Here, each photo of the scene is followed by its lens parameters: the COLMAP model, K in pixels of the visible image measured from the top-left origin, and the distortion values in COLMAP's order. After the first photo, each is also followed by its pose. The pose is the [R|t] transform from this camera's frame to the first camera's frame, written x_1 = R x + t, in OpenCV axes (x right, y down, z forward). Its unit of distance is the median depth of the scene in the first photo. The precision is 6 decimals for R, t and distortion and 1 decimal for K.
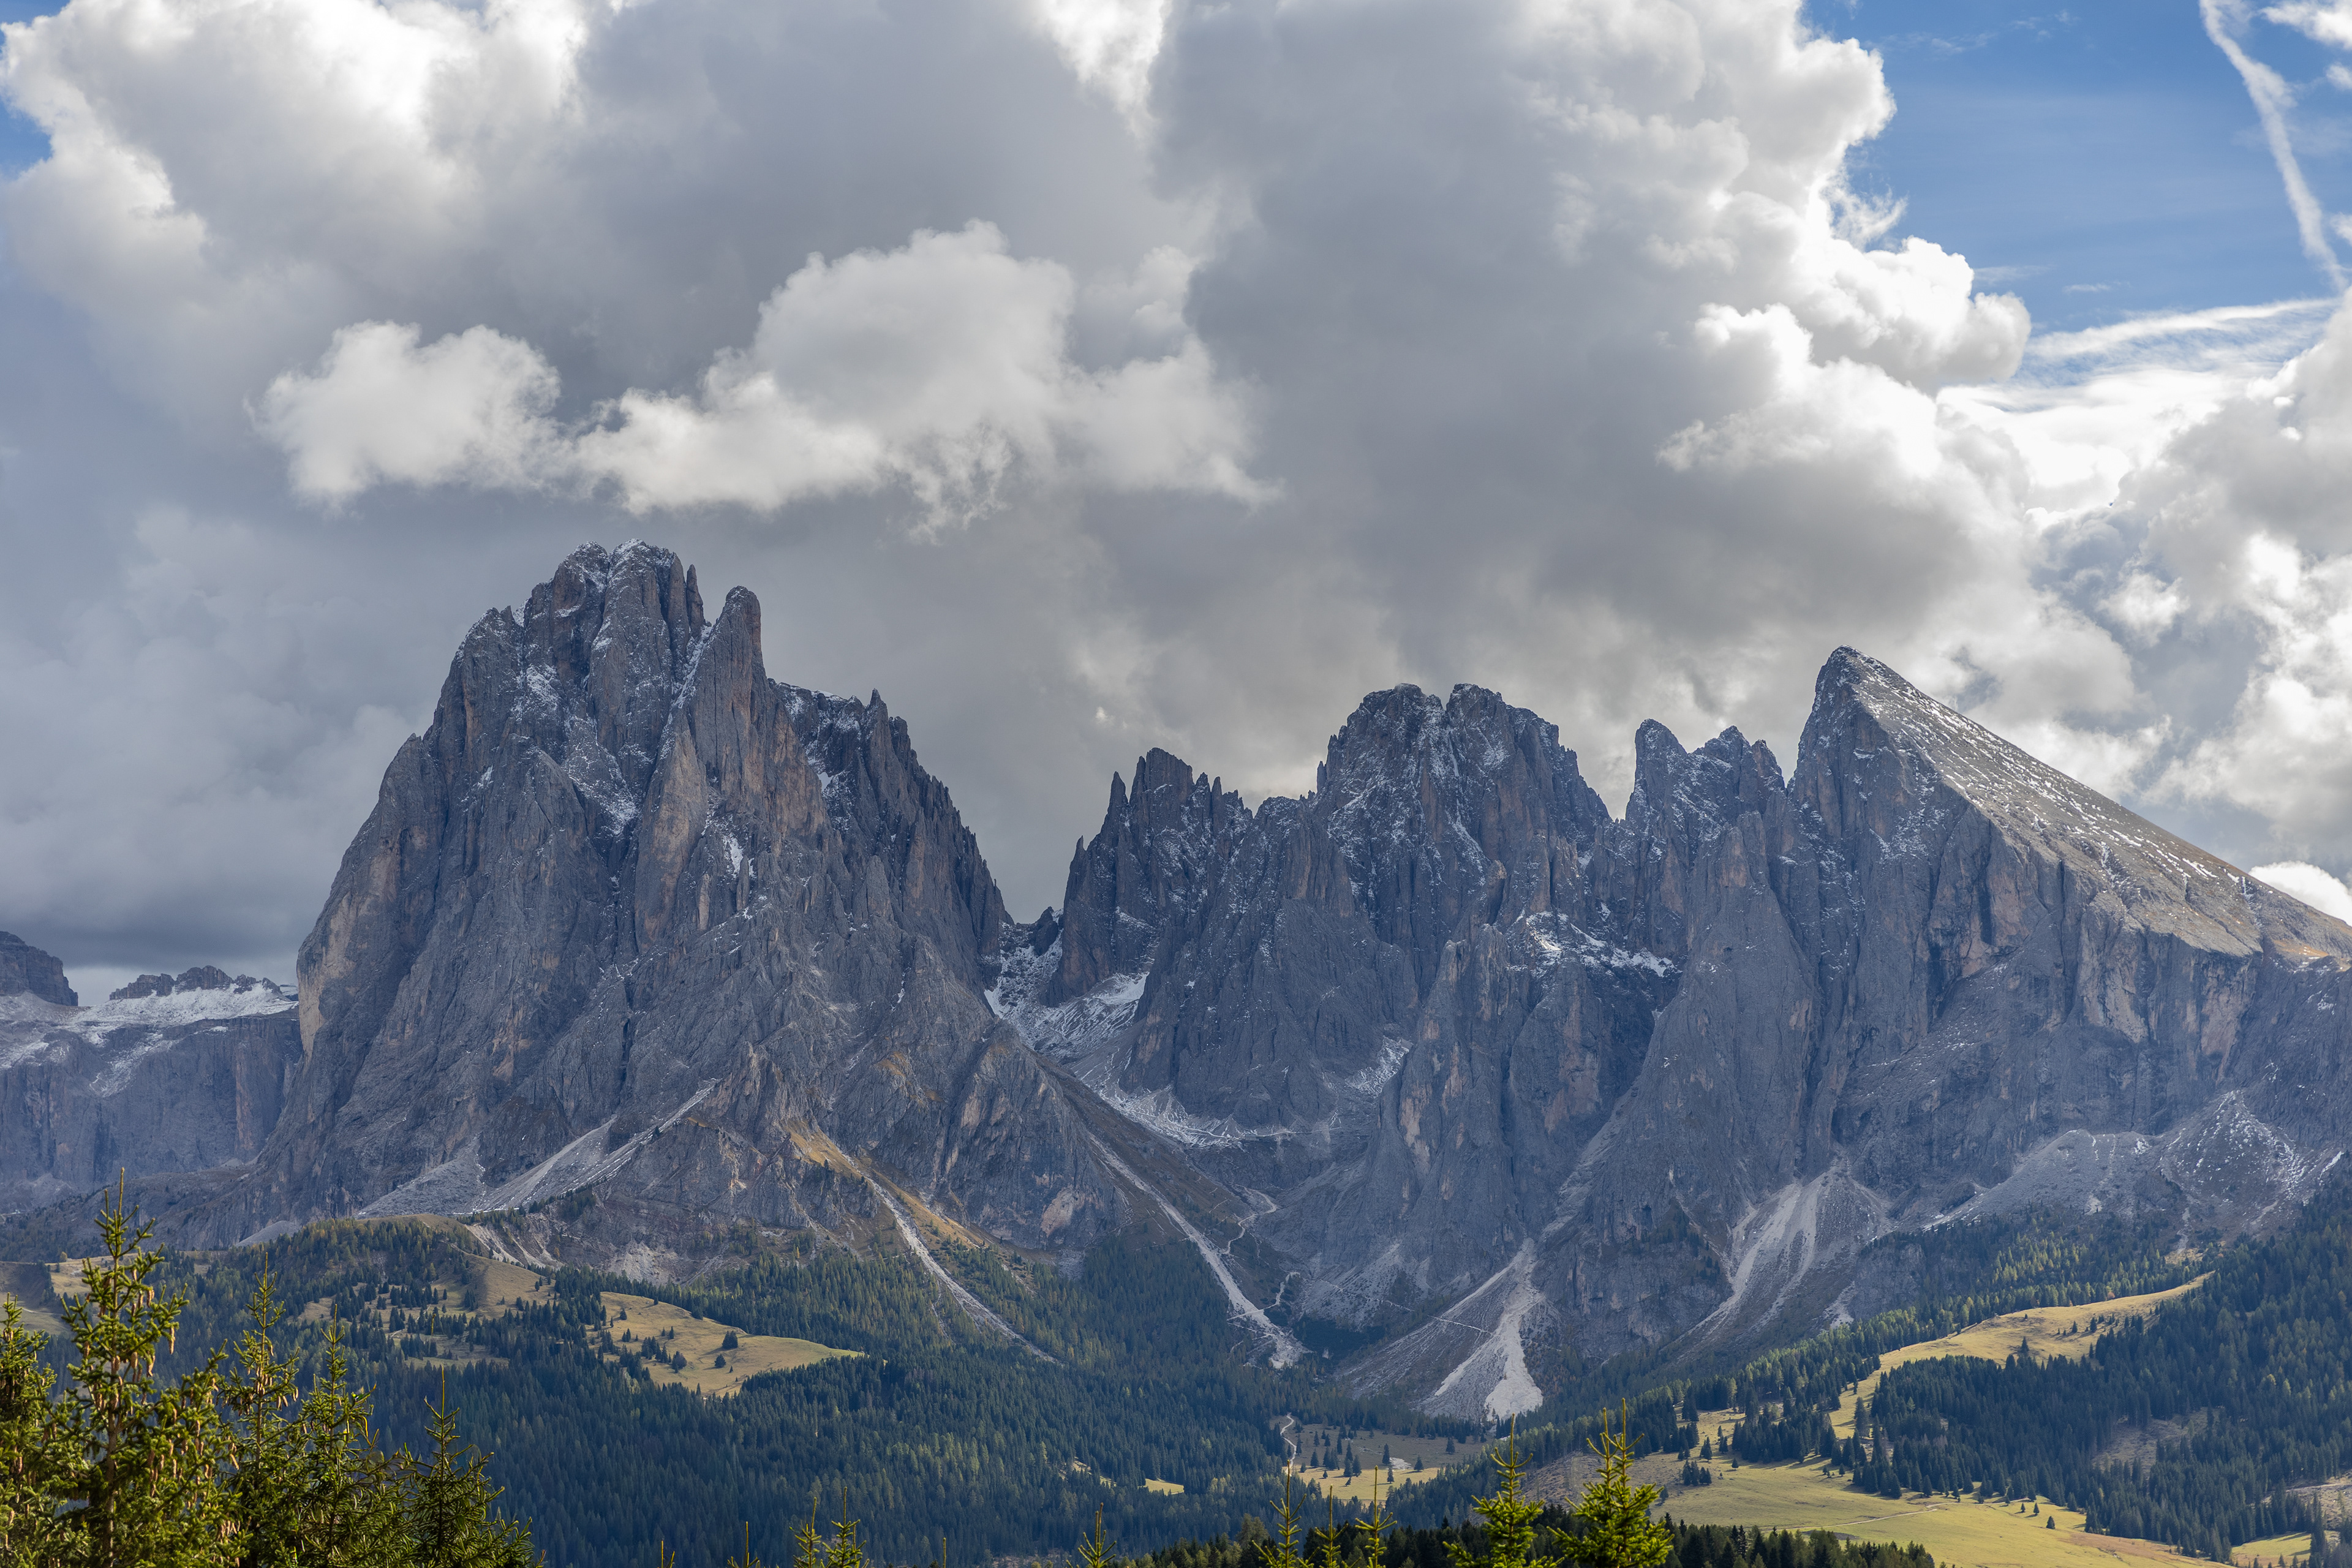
lens RADIAL K [[4174.1, 0, 1168.1], [0, 4174.1, 782.5], [0, 0, 1]] dist [0.011691, 0.000000]
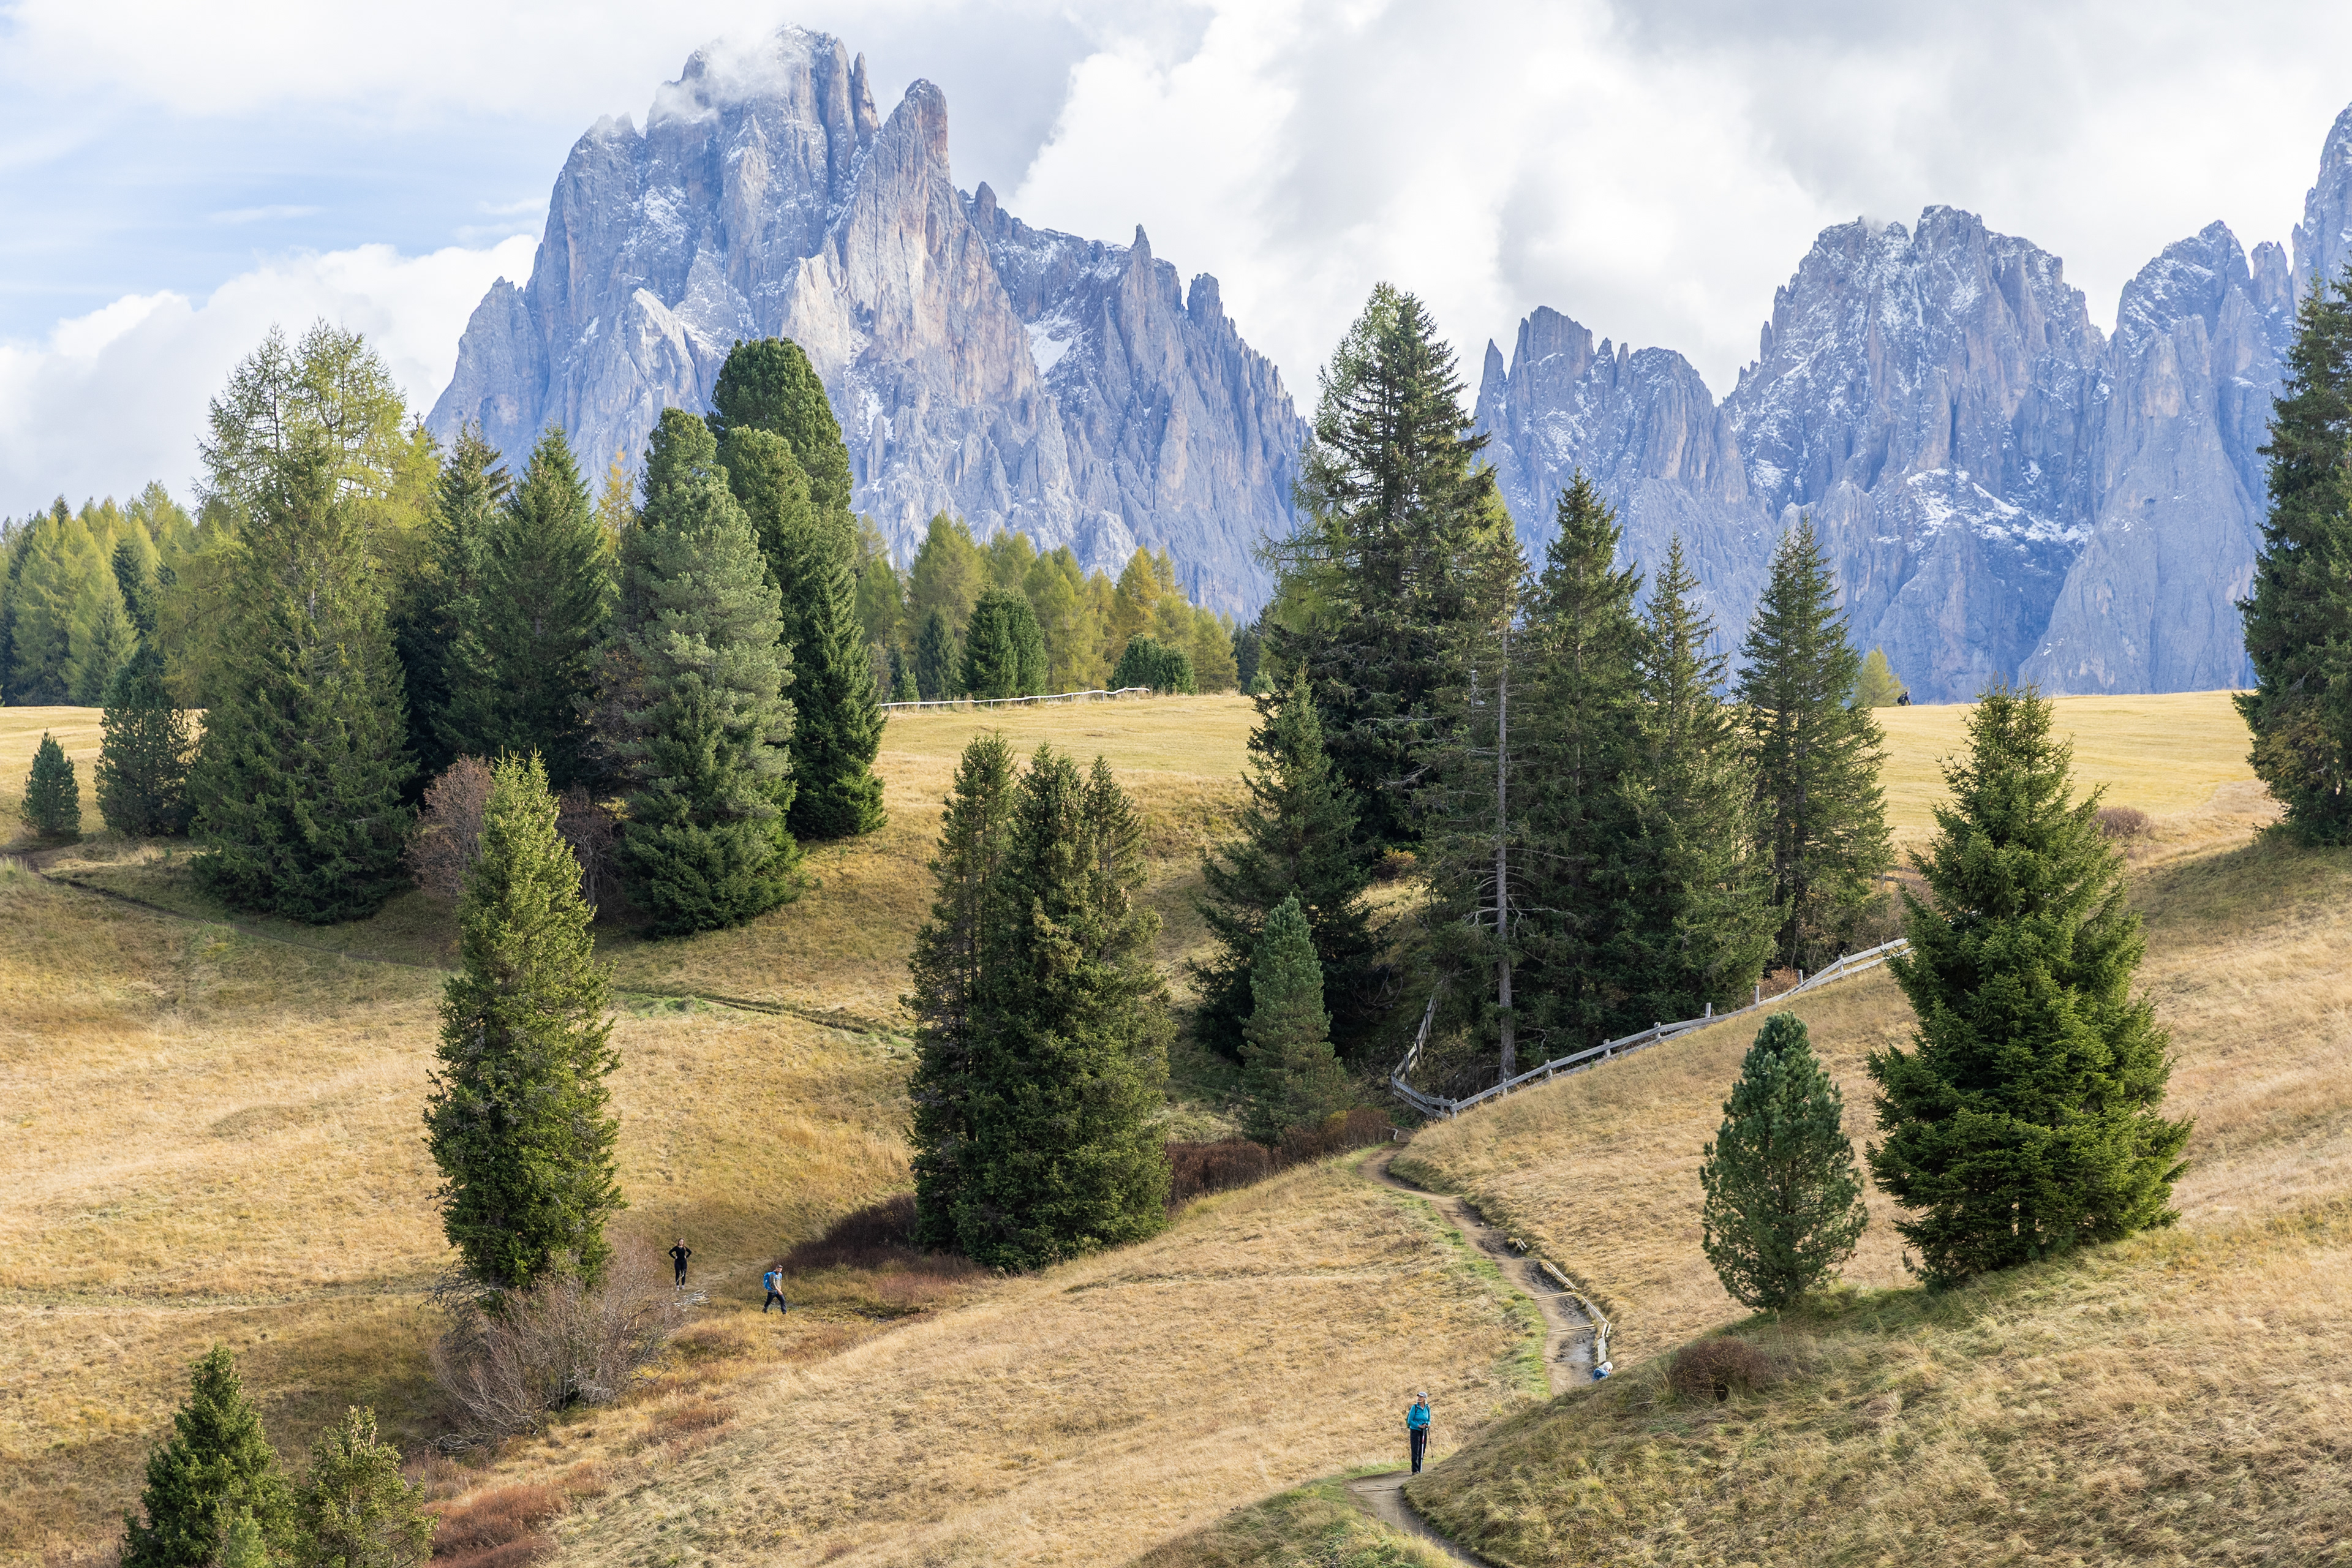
lens RADIAL K [[5144.0, 0, 1191.3], [0, 5144.0, 978.5], [0, 0, 1]] dist [0.035407, 0.000000]
pose [[0.987772, -0.003980, -0.155852, 0.098455], [0.017884, 0.995968, 0.087911, 0.037271], [0.154874, -0.089623, 0.983861, 0.060688]]
